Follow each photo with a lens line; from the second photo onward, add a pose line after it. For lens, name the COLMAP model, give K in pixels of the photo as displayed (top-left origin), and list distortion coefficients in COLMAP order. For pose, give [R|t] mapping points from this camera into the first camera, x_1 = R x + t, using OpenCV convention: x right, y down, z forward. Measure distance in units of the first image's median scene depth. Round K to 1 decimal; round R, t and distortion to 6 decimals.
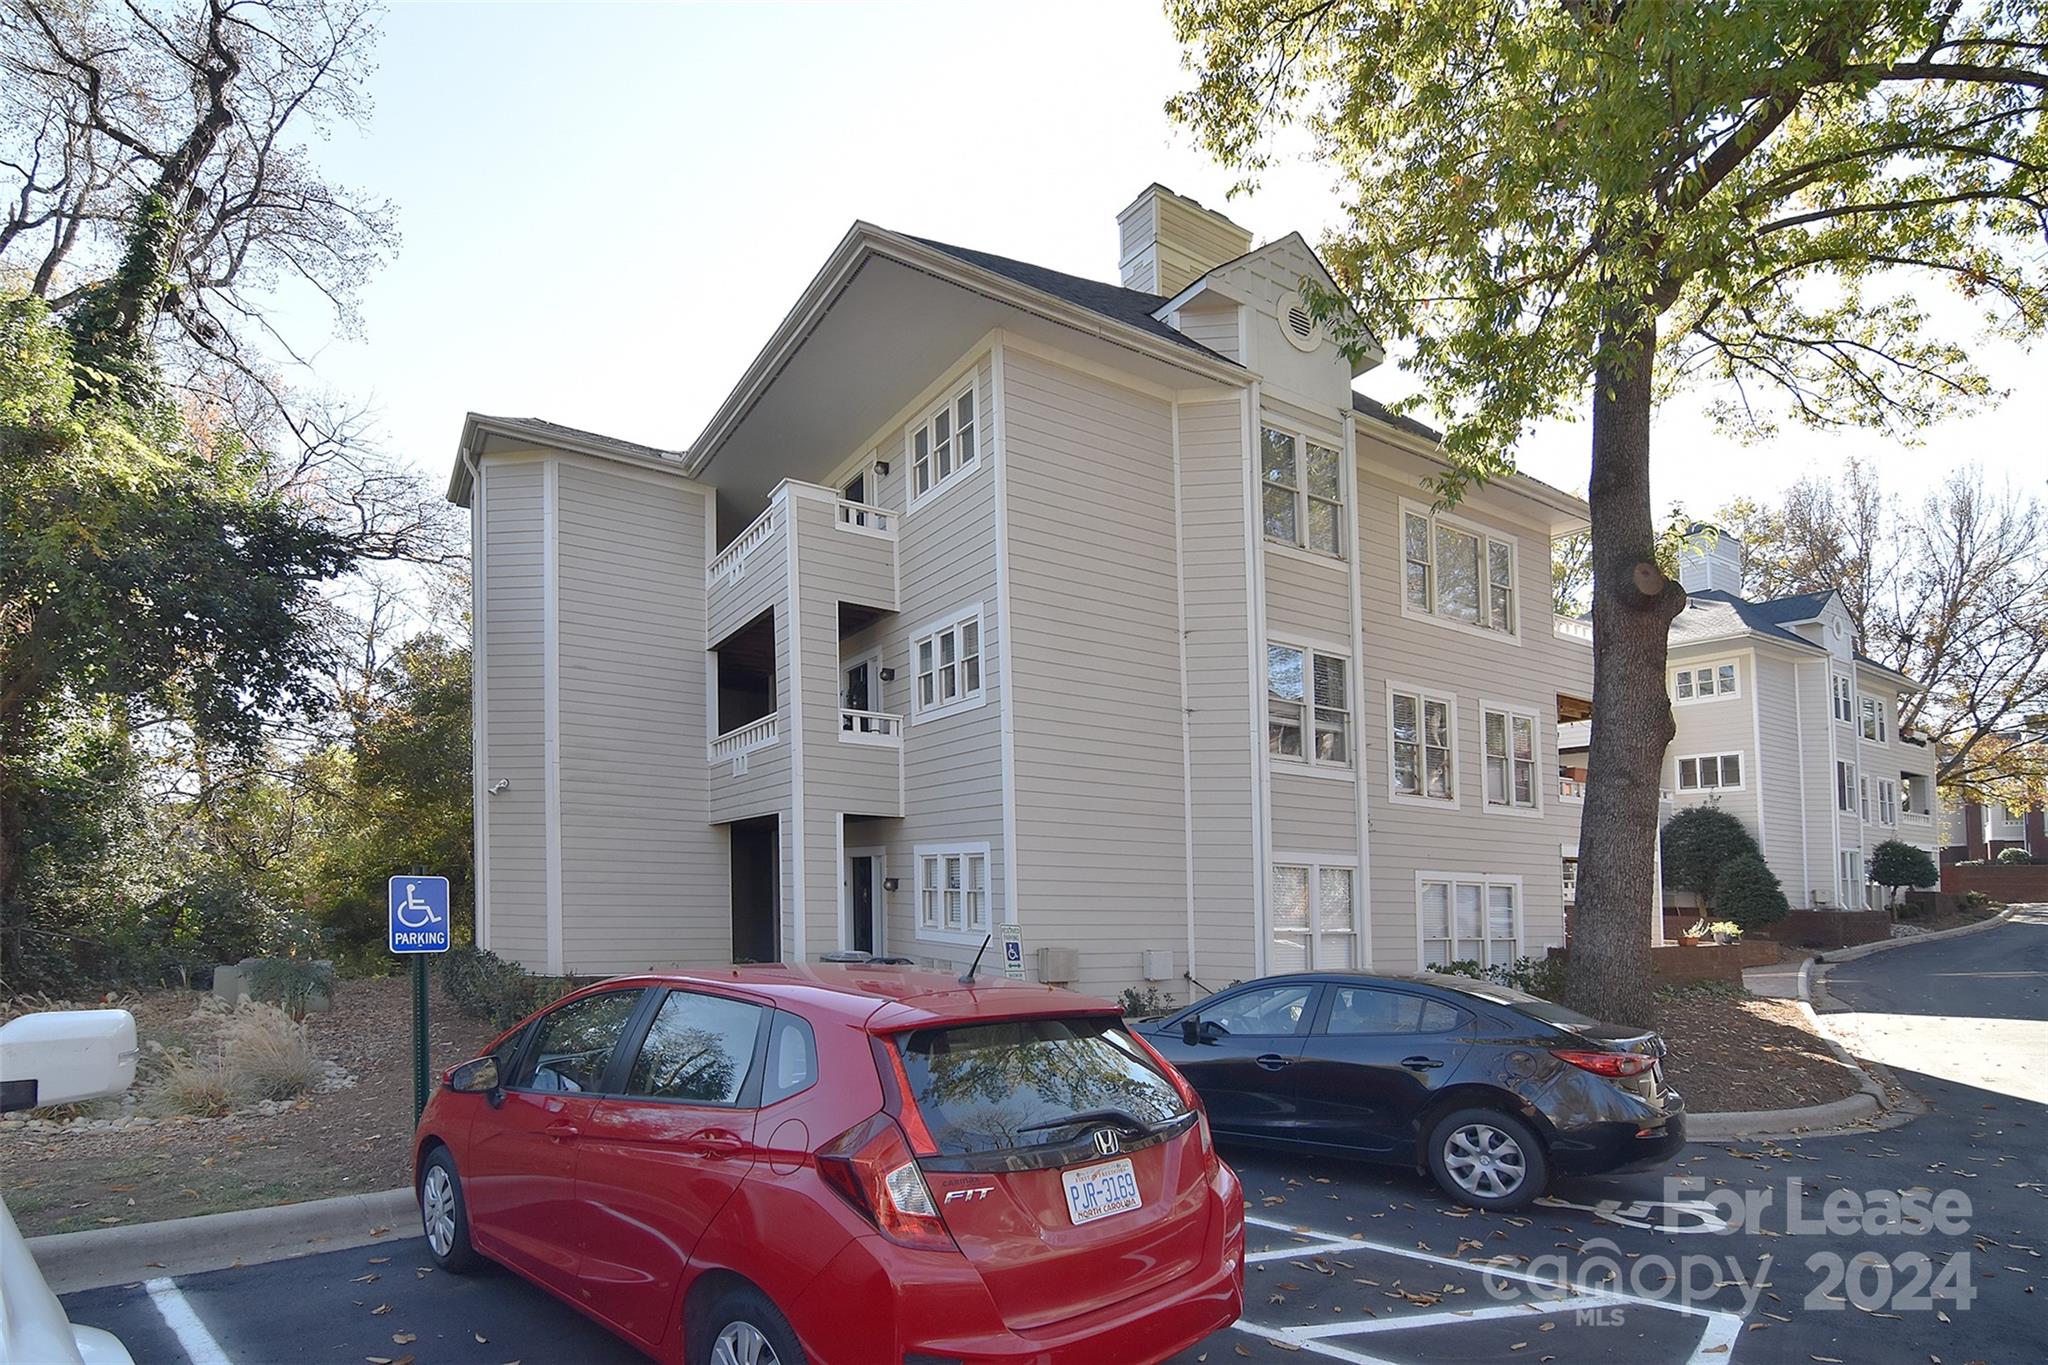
lens RADIAL K [[993.0, 0, 1036.7], [0, 993.0, 685.9], [0, 0, 1]] dist [-0.004855, -0.009094]
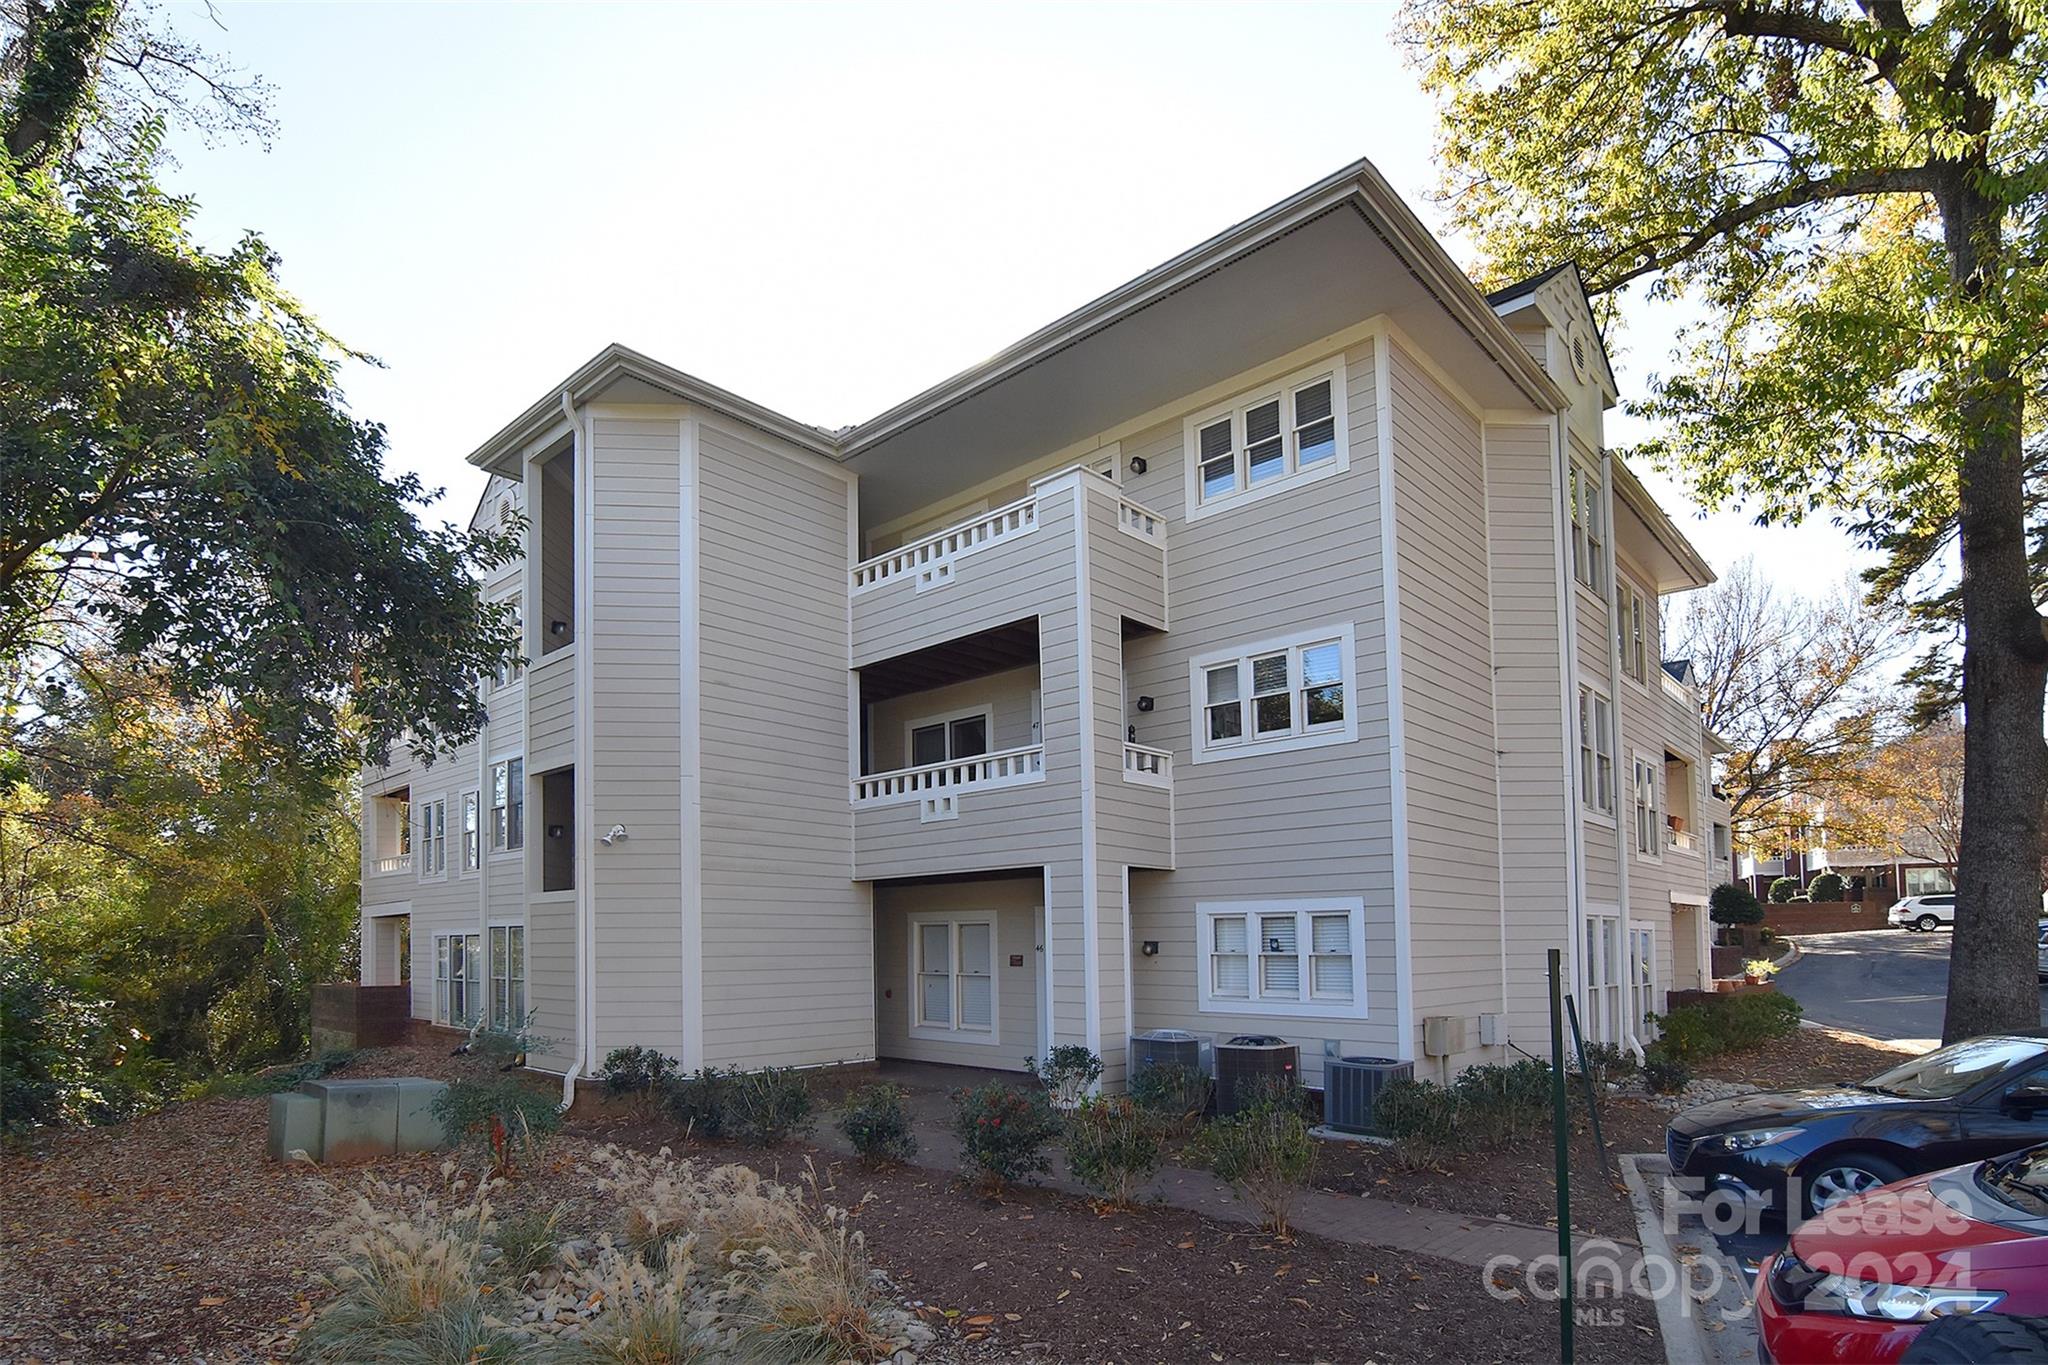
lens RADIAL K [[993.0, 0, 982.0], [0, 993.0, 727.2], [0, 0, 1]] dist [-0.004855, -0.009094]
pose [[0.967426, 0.027767, 0.251625, -0.515813], [-0.025518, 0.999600, -0.012196, 0.023299], [-0.251863, 0.005378, 0.967748, 0.207632]]
